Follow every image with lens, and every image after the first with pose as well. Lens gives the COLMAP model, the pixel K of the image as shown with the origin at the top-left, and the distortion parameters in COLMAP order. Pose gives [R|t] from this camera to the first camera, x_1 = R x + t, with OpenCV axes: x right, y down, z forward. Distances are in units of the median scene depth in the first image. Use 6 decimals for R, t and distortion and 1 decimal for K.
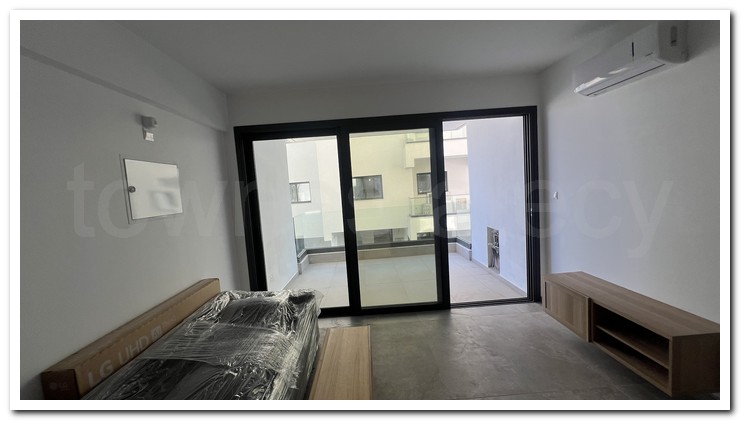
lens RADIAL K [[281.2, 0, 369.5], [0, 281.2, 210.8], [0, 0, 1]] dist [-0.003096, 0.000656]
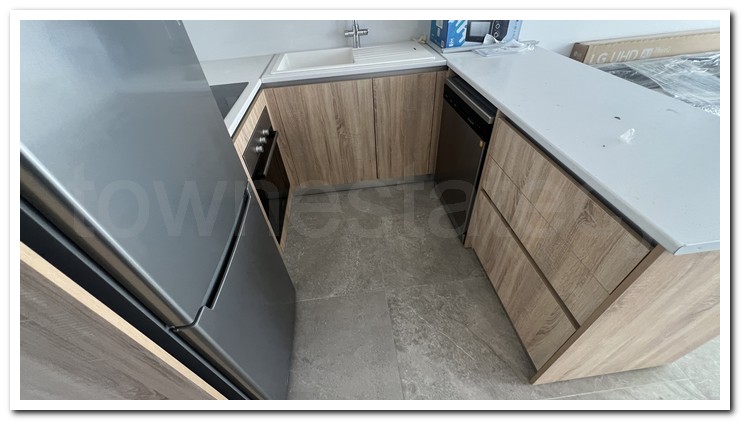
lens RADIAL K [[281.2, 0, 368.5], [0, 281.2, 209.5], [0, 0, 1]] dist [-0.003096, 0.000656]
pose [[0.093343, 0.708033, -0.699983, 0.277975], [-0.026603, 0.704575, 0.709130, 0.056573], [0.995279, -0.047571, 0.084603, -0.197274]]
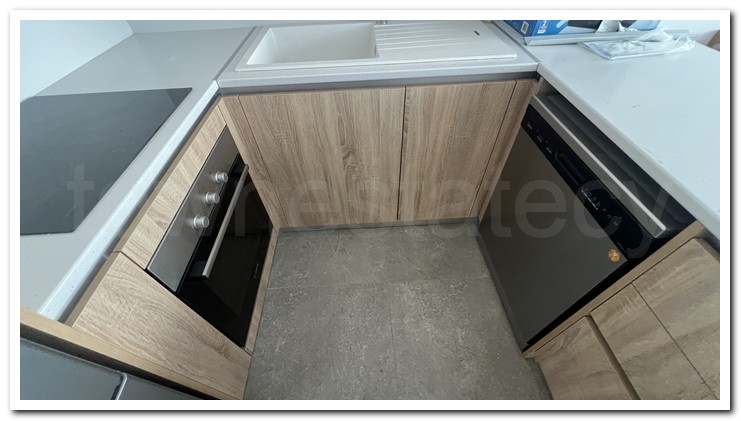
lens RADIAL K [[281.2, 0, 368.6], [0, 281.2, 209.4], [0, 0, 1]] dist [-0.003096, 0.000656]
pose [[0.026587, 0.787664, -0.615532, 0.003550], [-0.049634, 0.616030, 0.786157, 0.102517], [0.998414, 0.009650, 0.055473, -0.190200]]
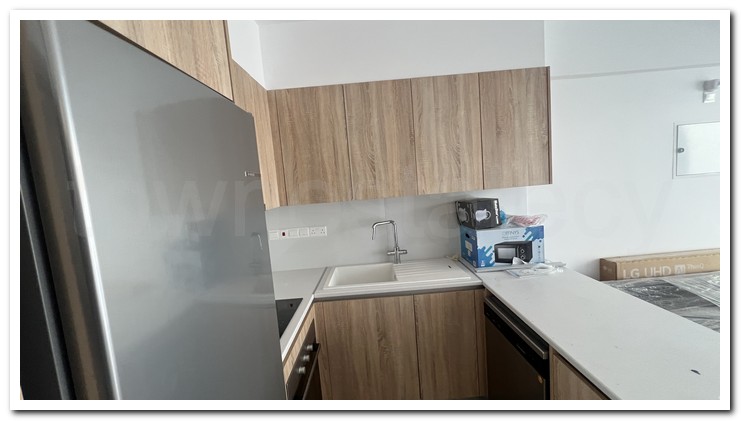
lens RADIAL K [[281.2, 0, 367.7], [0, 281.2, 208.8], [0, 0, 1]] dist [-0.003096, 0.000656]
pose [[-0.014015, 0.166530, -0.985937, 0.270660], [0.000875, 0.986035, 0.166534, -0.019687], [0.999901, 0.001472, -0.013965, -0.221641]]
